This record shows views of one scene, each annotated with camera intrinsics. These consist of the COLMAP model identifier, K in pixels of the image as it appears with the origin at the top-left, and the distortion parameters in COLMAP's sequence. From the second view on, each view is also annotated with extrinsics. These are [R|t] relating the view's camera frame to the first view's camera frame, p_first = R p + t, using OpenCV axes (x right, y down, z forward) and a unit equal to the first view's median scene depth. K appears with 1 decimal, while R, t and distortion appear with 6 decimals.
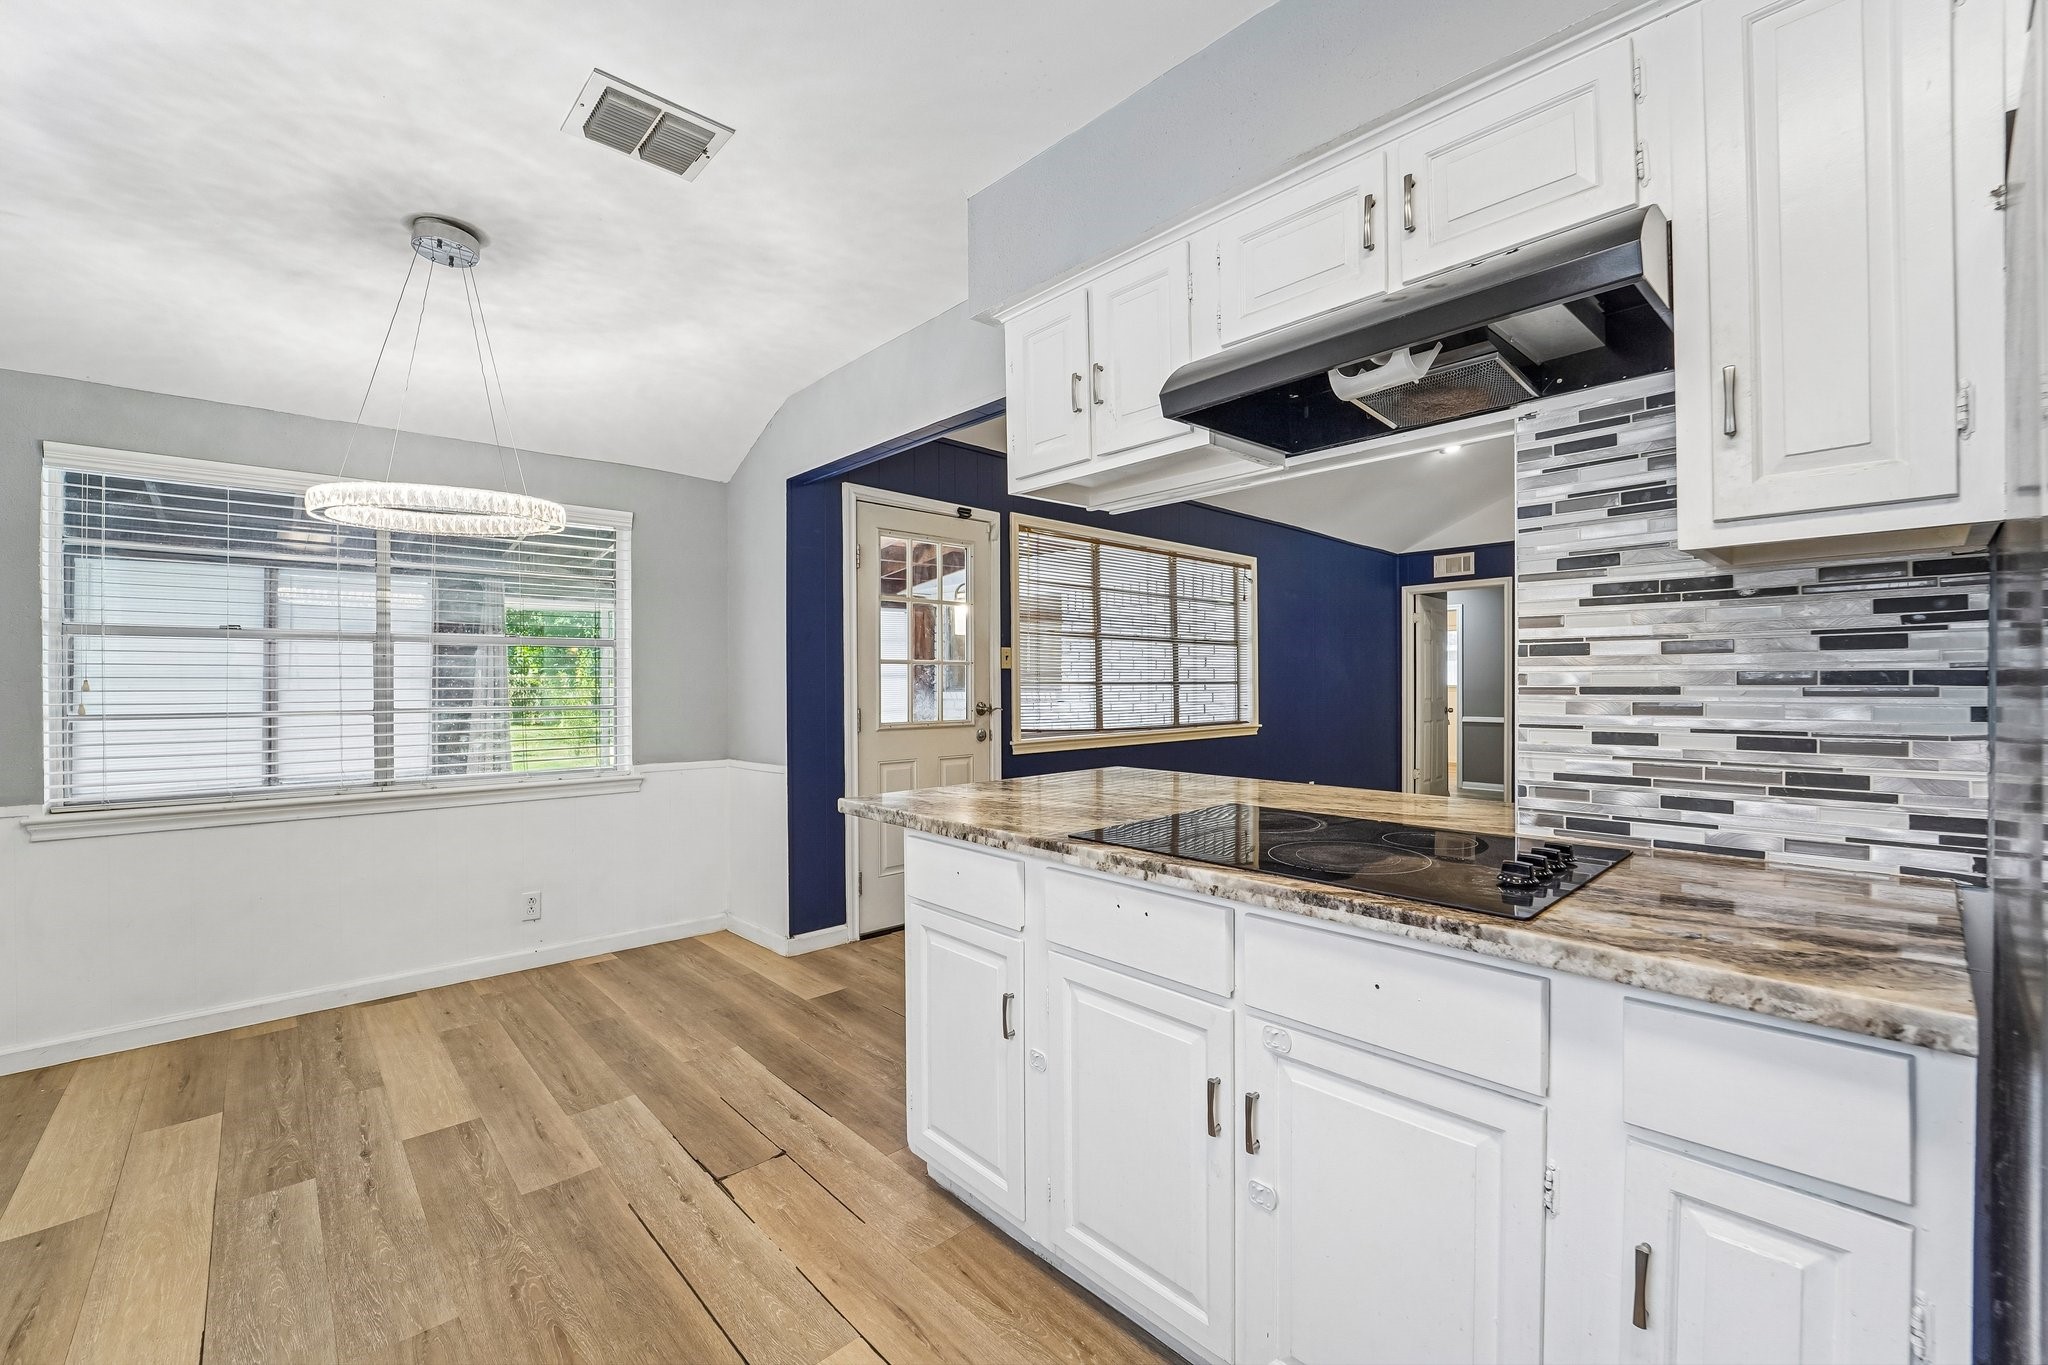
lens RADIAL K [[835.4, 0, 1023.1], [0, 835.4, 685.5], [0, 0, 1]] dist [-0.023859, -0.000676]
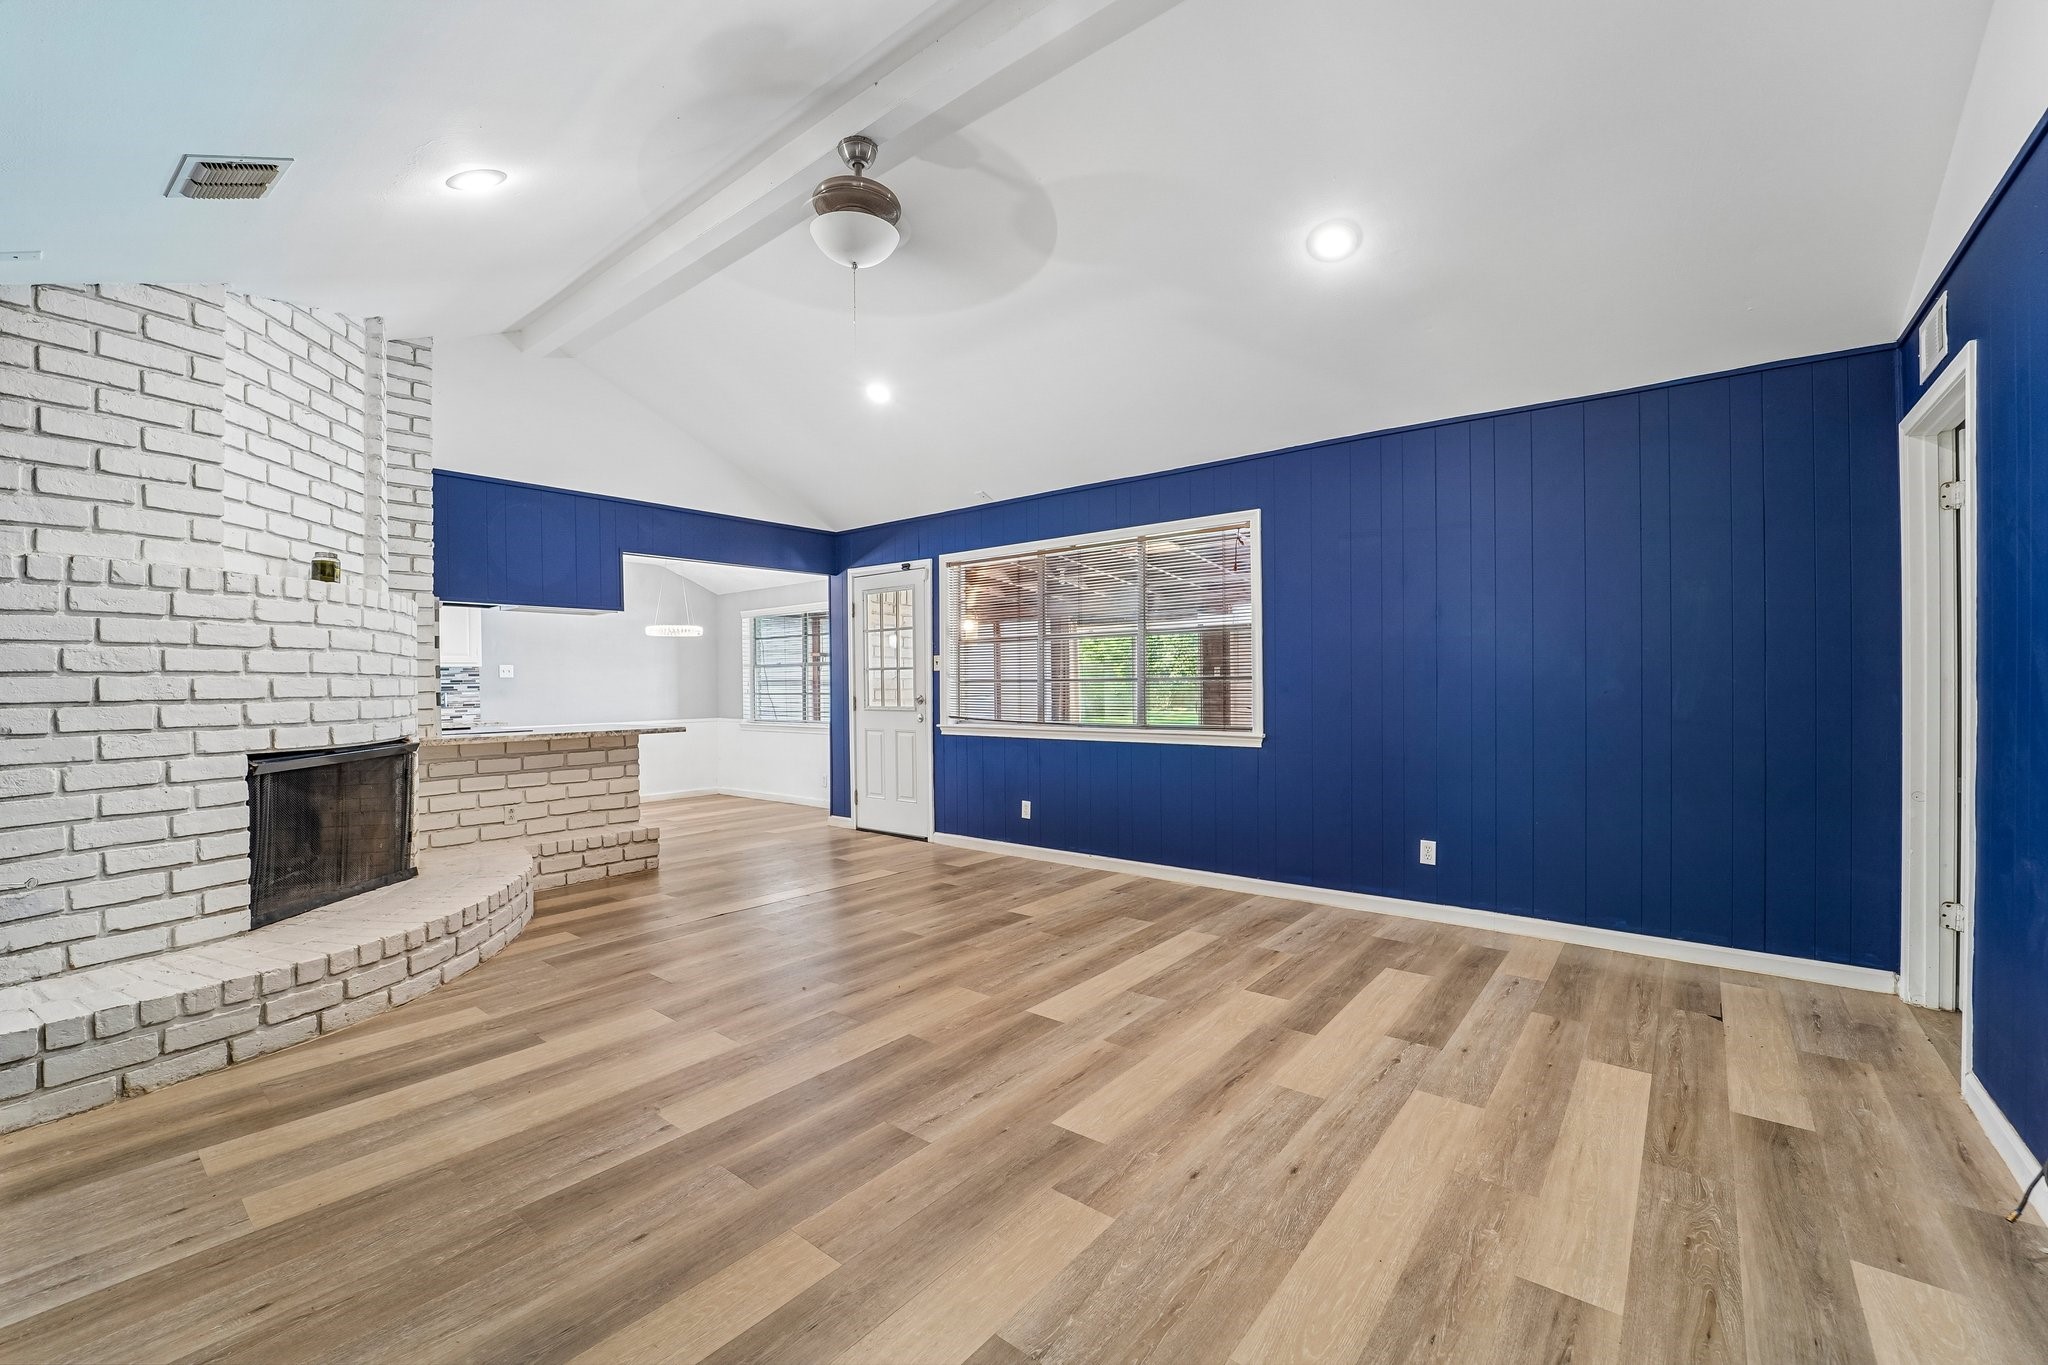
lens RADIAL K [[835.4, 0, 1023.1], [0, 835.4, 685.5], [0, 0, 1]] dist [-0.023859, -0.000676]
pose [[0.137396, 0.013785, -0.990420, 1.362437], [0.018313, 0.999697, 0.016454, -0.016439], [0.990347, -0.020398, 0.137102, 0.955066]]
